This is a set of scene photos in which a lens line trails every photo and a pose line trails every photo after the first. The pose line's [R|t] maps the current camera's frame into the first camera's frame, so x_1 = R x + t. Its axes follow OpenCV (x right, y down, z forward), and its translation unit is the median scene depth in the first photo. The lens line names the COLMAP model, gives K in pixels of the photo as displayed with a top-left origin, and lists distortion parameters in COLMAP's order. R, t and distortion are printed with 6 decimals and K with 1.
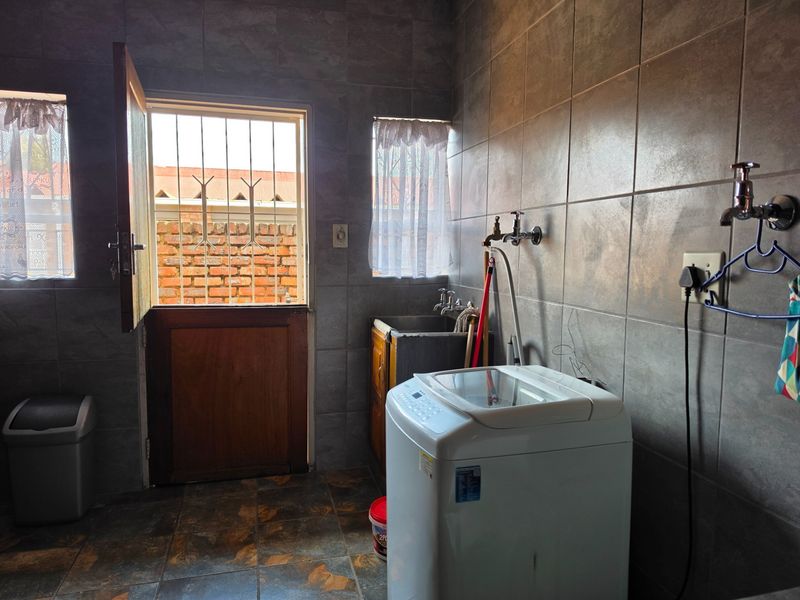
lens RADIAL K [[561.7, 0, 401.2], [0, 561.7, 298.8], [0, 0, 1]] dist [-0.003631, -0.004772]
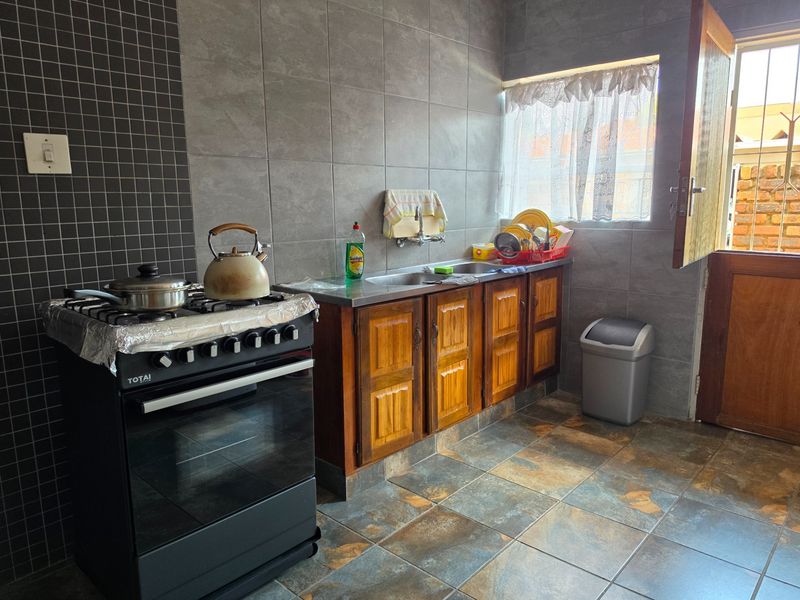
lens RADIAL K [[561.7, 0, 401.2], [0, 561.7, 298.8], [0, 0, 1]] dist [-0.003631, -0.004772]
pose [[0.548776, 0.129819, -0.825828, 0.103517], [-0.056435, 0.991368, 0.118340, 0.013824], [0.834062, -0.018337, 0.551366, -0.050237]]
